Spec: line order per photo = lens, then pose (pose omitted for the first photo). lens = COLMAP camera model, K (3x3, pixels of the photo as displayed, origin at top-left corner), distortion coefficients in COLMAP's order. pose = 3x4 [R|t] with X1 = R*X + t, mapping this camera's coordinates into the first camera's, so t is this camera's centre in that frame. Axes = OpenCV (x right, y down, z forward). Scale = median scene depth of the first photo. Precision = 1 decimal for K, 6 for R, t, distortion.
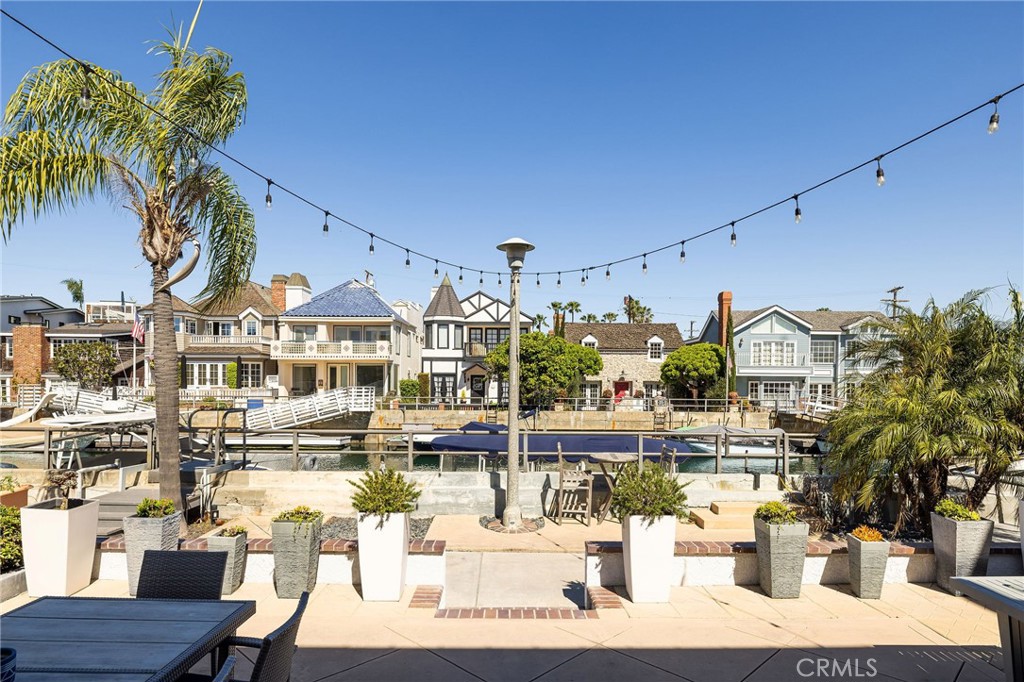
lens RADIAL K [[596.7, 0, 514.3], [0, 596.7, 389.7], [0, 0, 1]] dist [0.003247, 0.000631]
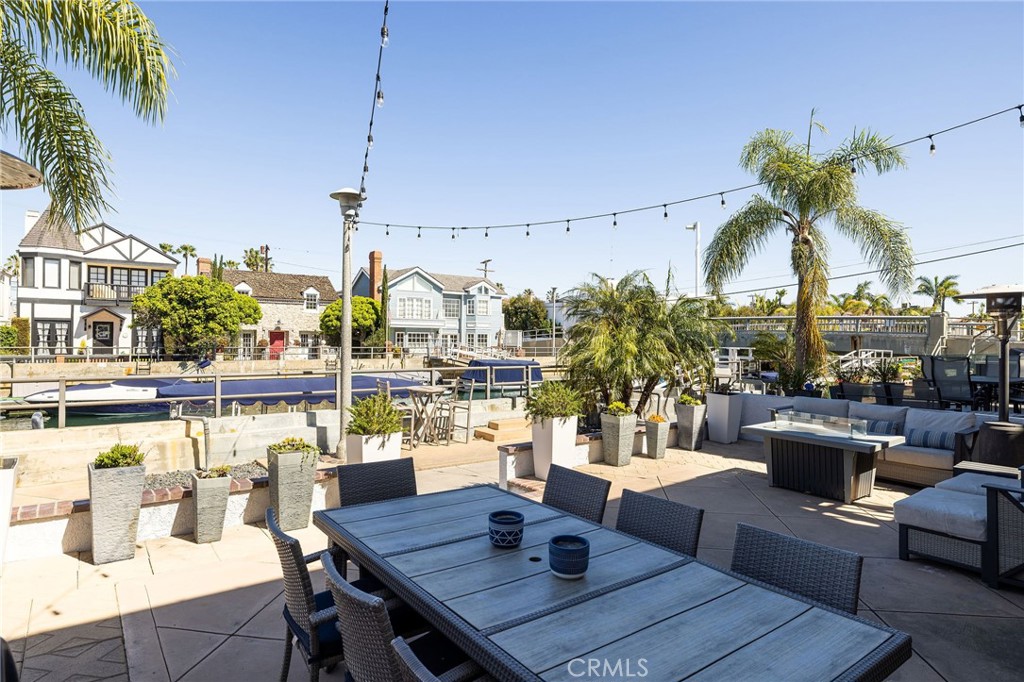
lens RADIAL K [[569.8, 0, 507.6], [0, 569.8, 334.9], [0, 0, 1]] dist [0.002434, 0.000472]
pose [[0.799399, 0.005887, 0.600772, -0.089629], [0.001605, 0.999928, -0.011933, 0.005021], [-0.600799, 0.010503, 0.799331, 0.003454]]
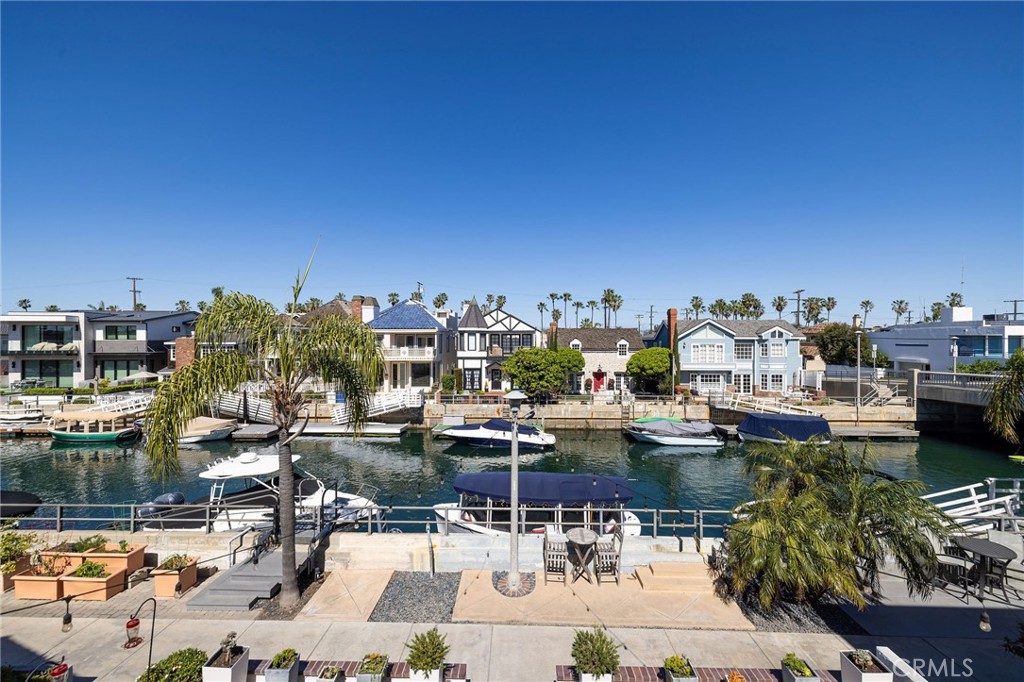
lens RADIAL K [[430.5, 0, 513.1], [0, 430.5, 338.1], [0, 0, 1]] dist [0.002887, -0.000182]
pose [[0.999612, -0.005575, -0.027301, 0.006699], [0.005323, 0.999943, -0.009288, -0.088959], [0.027351, 0.009139, 0.999584, -0.019726]]
